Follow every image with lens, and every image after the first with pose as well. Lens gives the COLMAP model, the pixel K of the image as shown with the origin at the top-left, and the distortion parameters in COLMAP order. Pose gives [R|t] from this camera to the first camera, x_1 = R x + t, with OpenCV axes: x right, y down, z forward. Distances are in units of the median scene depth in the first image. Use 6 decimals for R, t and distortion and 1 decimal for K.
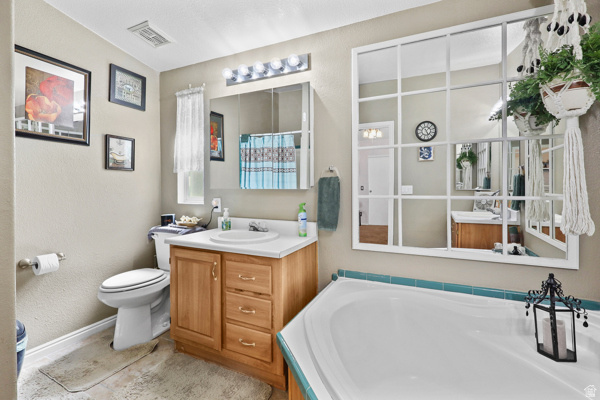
lens RADIAL K [[286.5, 0, 298.7], [0, 286.5, 188.1], [0, 0, 1]] dist [-0.000338, -0.000074]
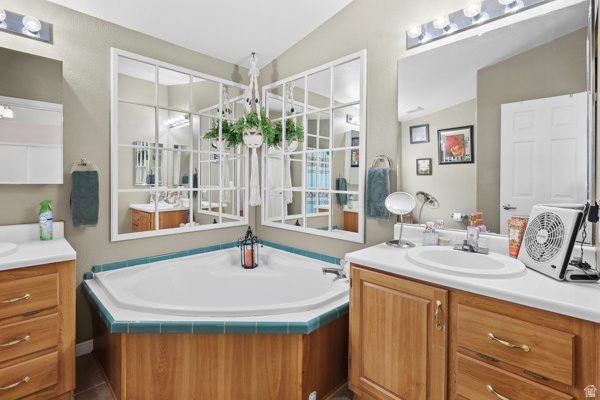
lens RADIAL K [[286.5, 0, 298.7], [0, 286.5, 188.1], [0, 0, 1]] dist [-0.000338, -0.000074]
pose [[0.326668, -0.016214, 0.945000, -0.571463], [-0.000410, 0.999850, 0.017297, 0.001202], [-0.945139, -0.006038, 0.326613, 0.024985]]
